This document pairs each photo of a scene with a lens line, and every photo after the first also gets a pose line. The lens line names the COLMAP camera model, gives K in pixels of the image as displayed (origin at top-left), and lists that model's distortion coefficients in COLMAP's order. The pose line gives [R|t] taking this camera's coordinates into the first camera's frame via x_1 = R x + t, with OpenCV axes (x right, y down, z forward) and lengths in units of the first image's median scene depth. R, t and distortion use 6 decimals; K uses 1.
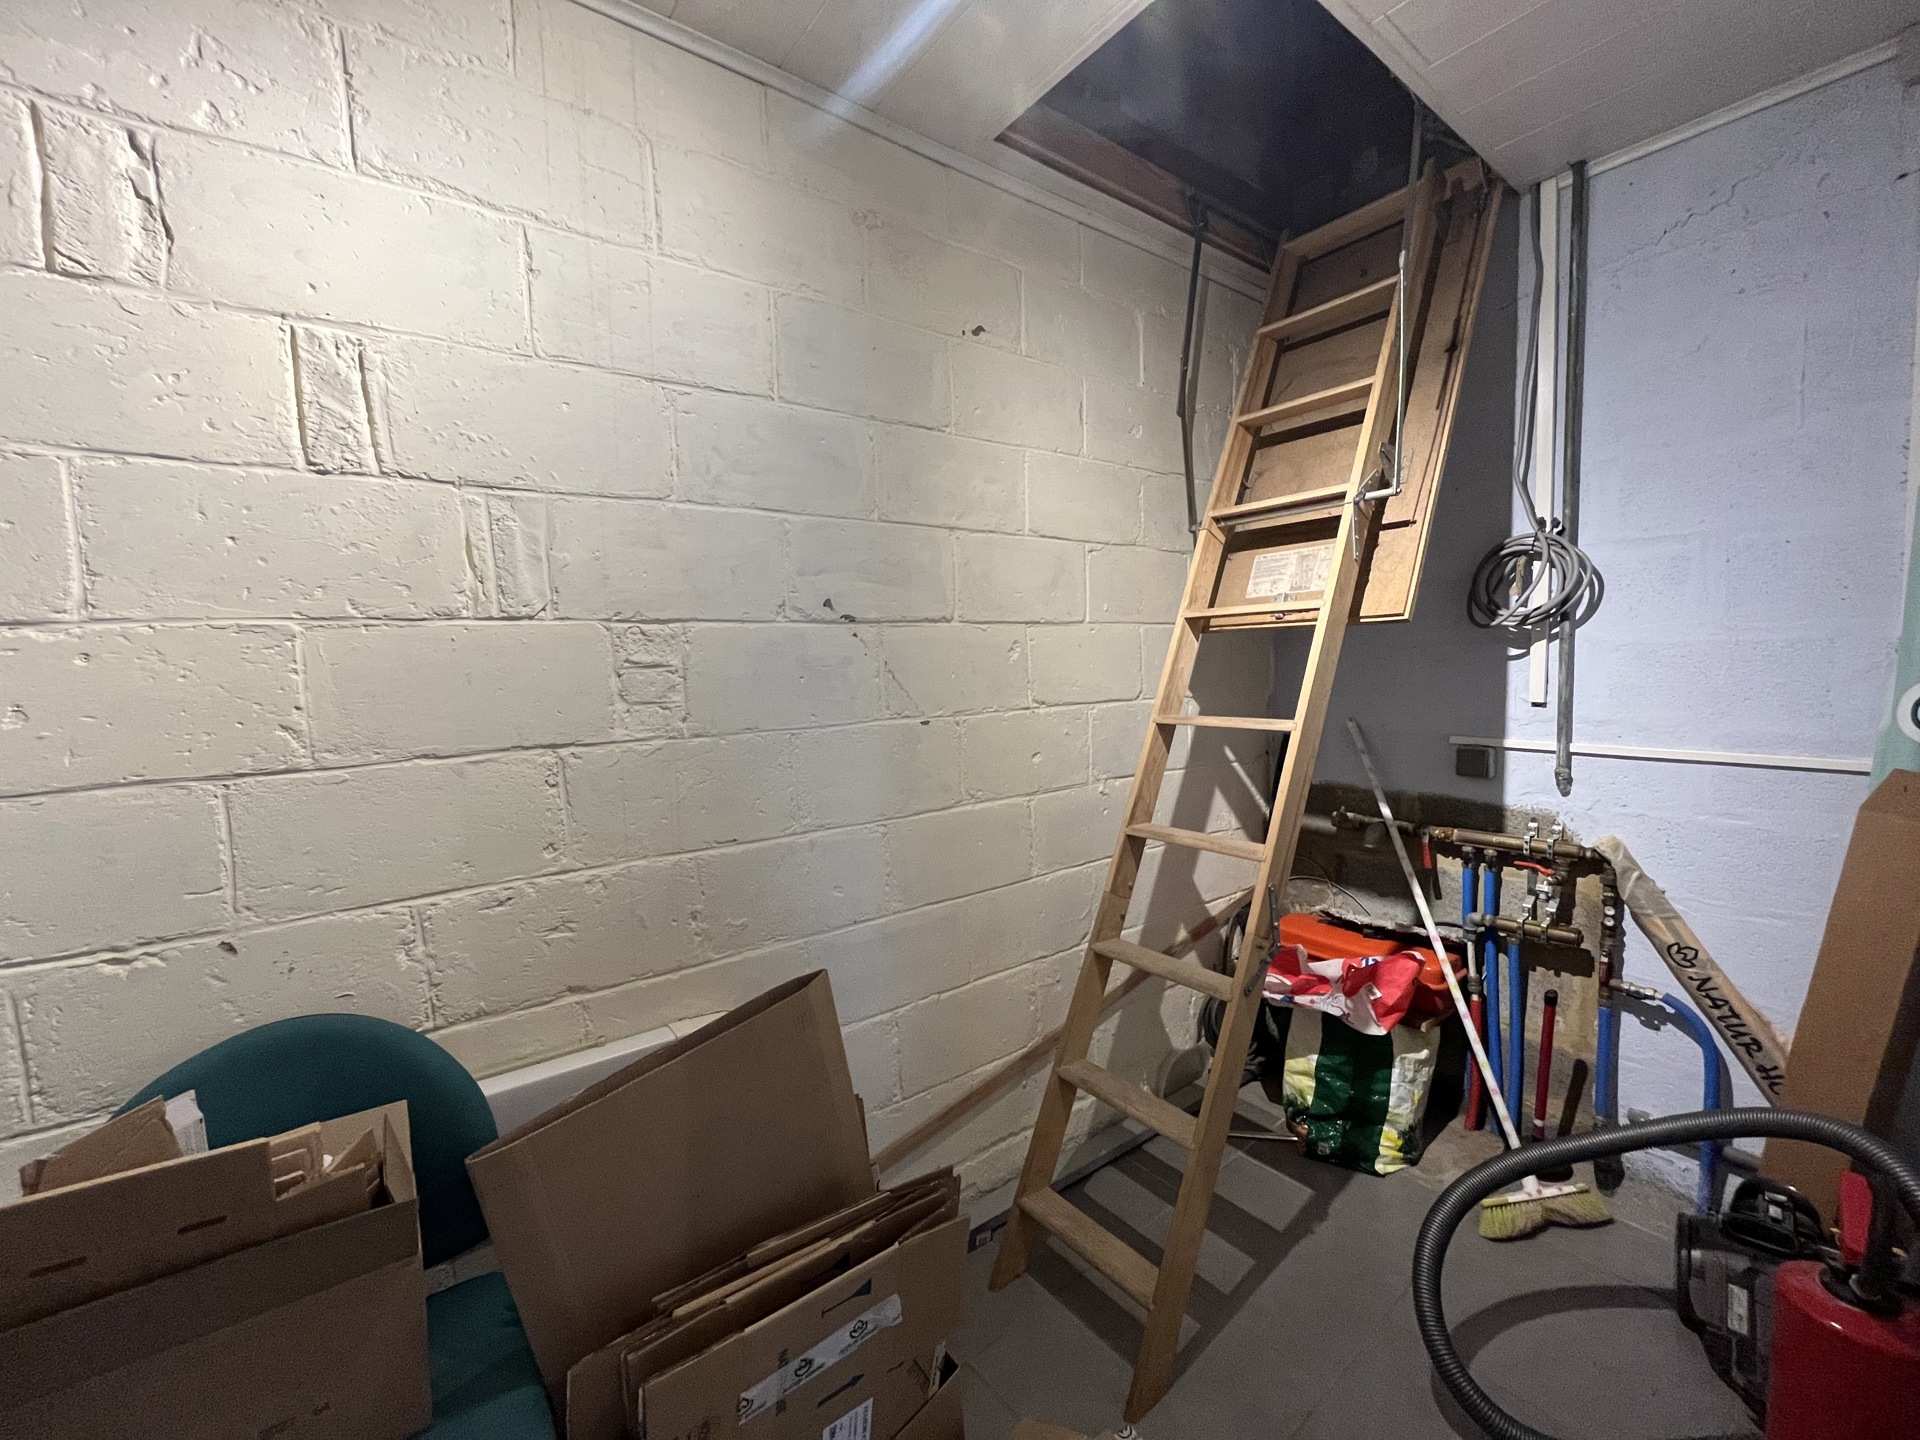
lens RADIAL K [[771.5, 0, 959.9], [0, 771.5, 721.7], [0, 0, 1]] dist [-0.003573, 0.000007]
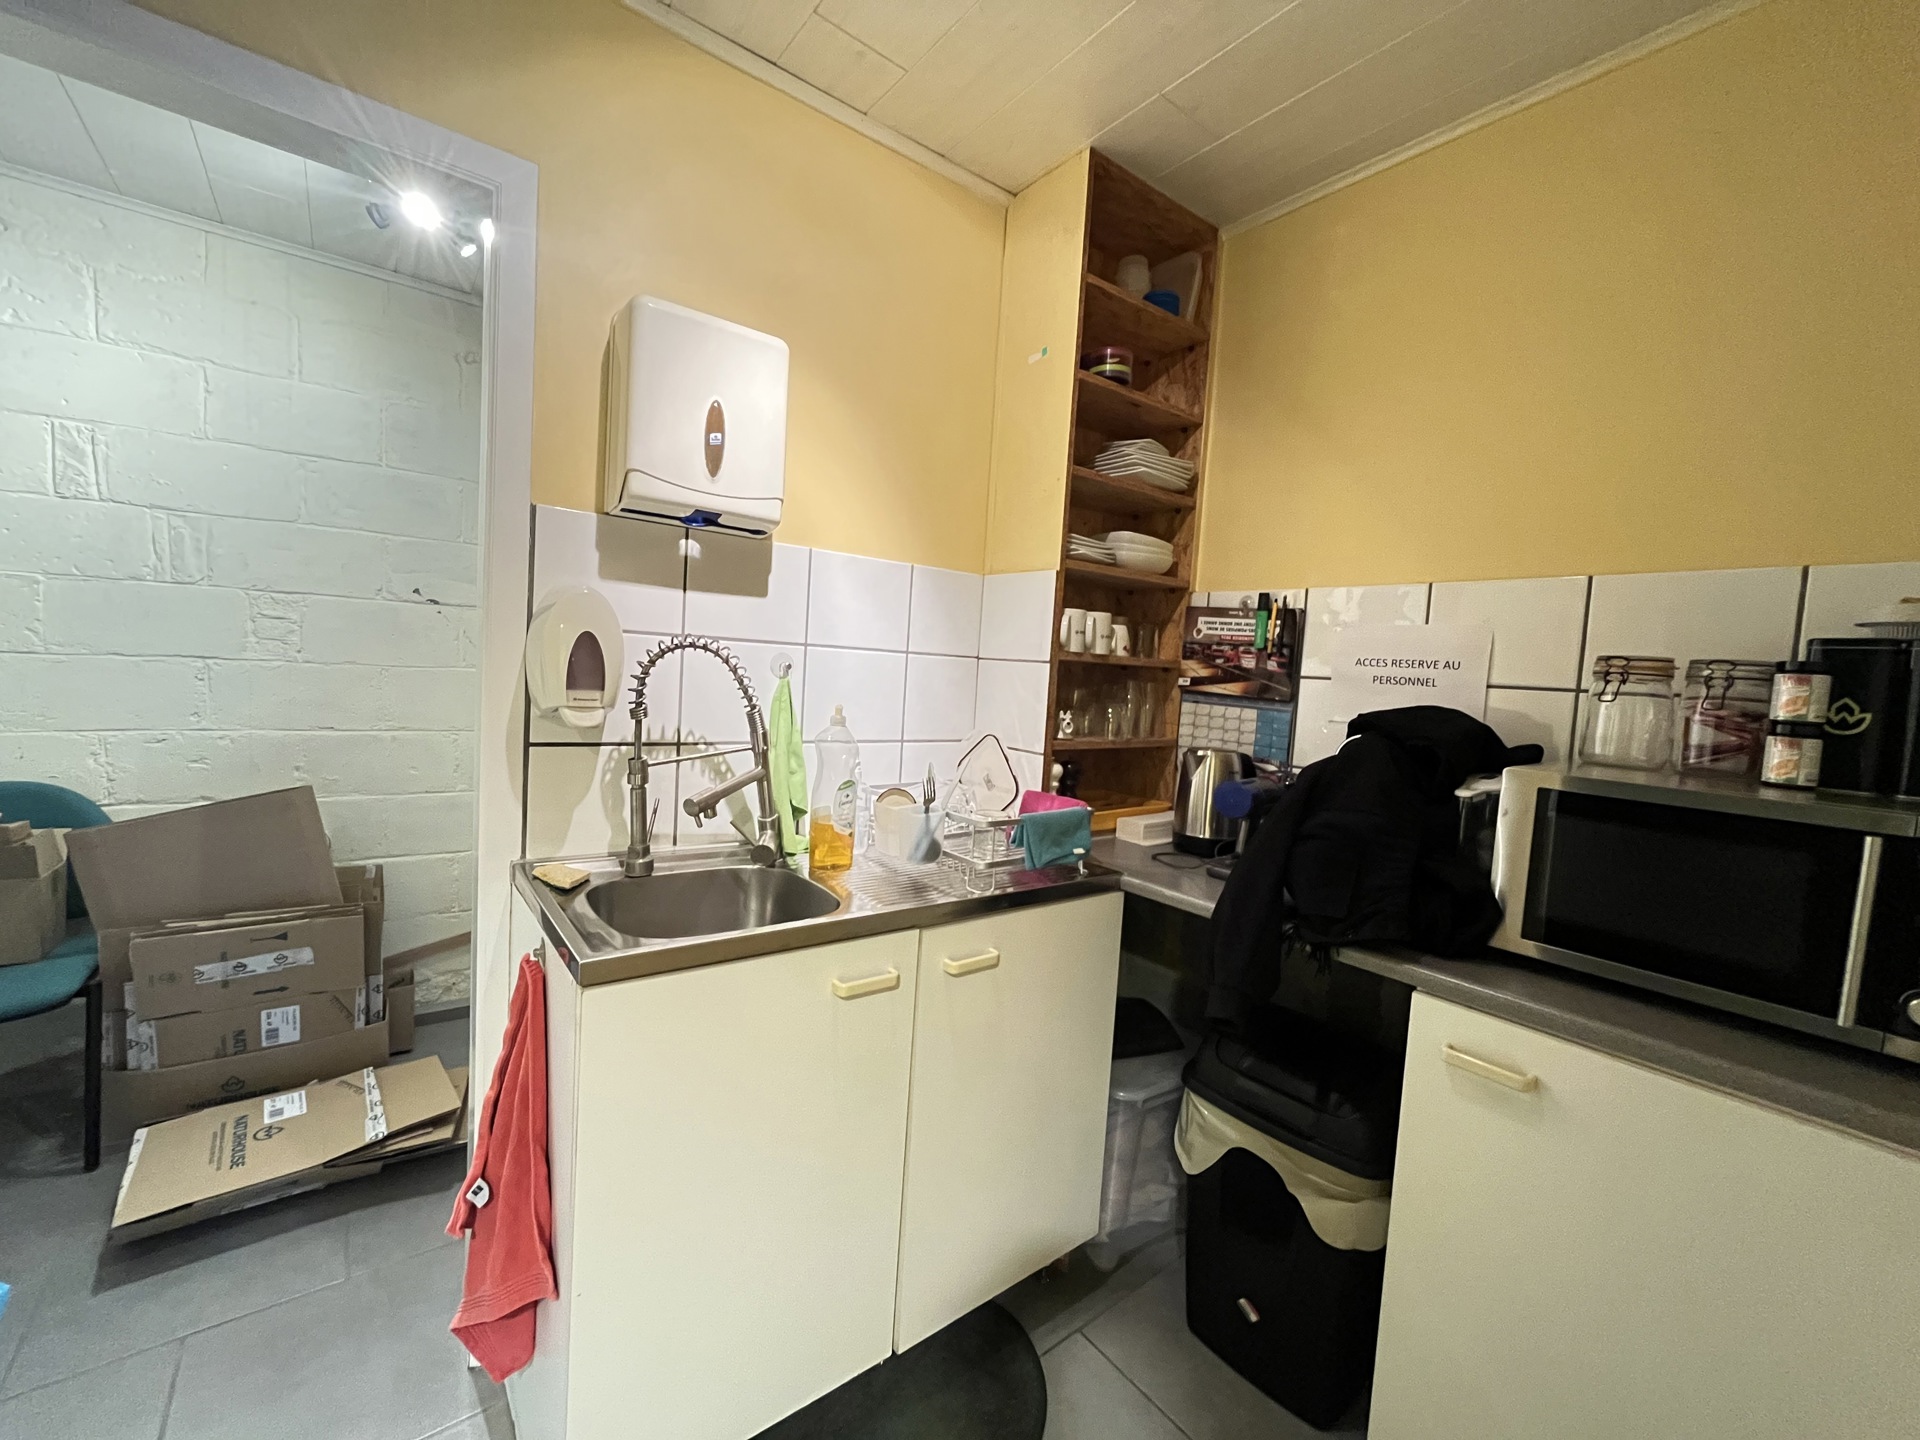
lens RADIAL K [[771.5, 0, 957.1], [0, 771.5, 720.3], [0, 0, 1]] dist [-0.003573, 0.000007]
pose [[0.996078, 0.088431, 0.002901, 1.306536], [-0.088408, 0.996057, -0.007401, 0.038916], [-0.003544, 0.007115, 0.999968, -0.831225]]
